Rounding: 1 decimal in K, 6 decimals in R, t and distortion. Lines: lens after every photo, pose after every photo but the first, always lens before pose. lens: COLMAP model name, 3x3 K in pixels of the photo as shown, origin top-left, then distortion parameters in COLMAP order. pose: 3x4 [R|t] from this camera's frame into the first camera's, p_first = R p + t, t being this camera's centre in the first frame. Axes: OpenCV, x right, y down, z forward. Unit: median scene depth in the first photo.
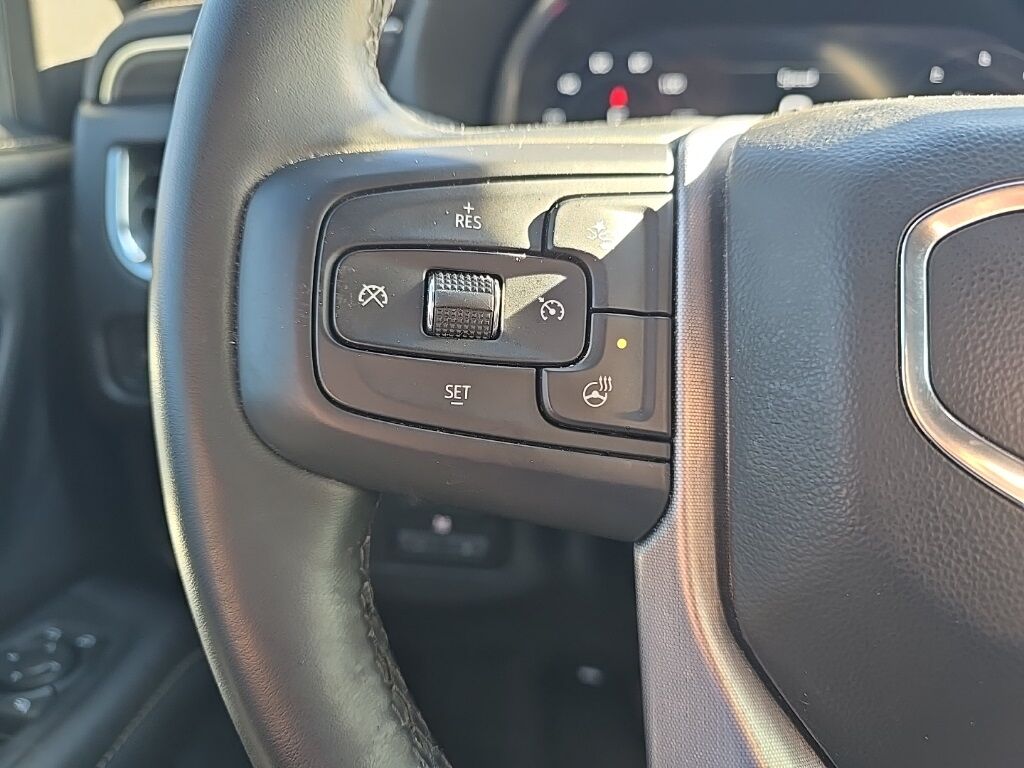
lens RADIAL K [[730.0, 0, 512.0], [0, 730.0, 384.0], [0, 0, 1]] dist [-0.051344, -0.002403]
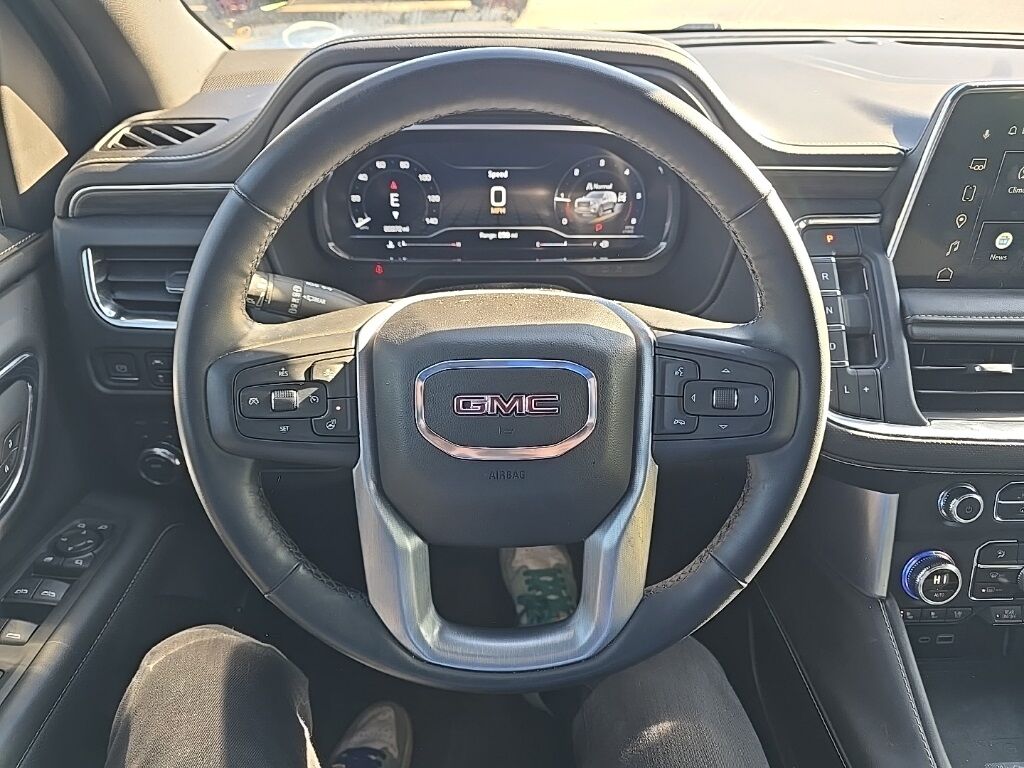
lens RADIAL K [[670.3, 0, 495.4], [0, 670.3, 385.4], [0, 0, 1]] dist [0.003760, 0.000897]
pose [[0.988760, -0.062961, 0.135611, 0.425372], [0.038976, 0.984194, 0.172754, -0.609469], [-0.144344, -0.165526, 0.975585, -1.845670]]
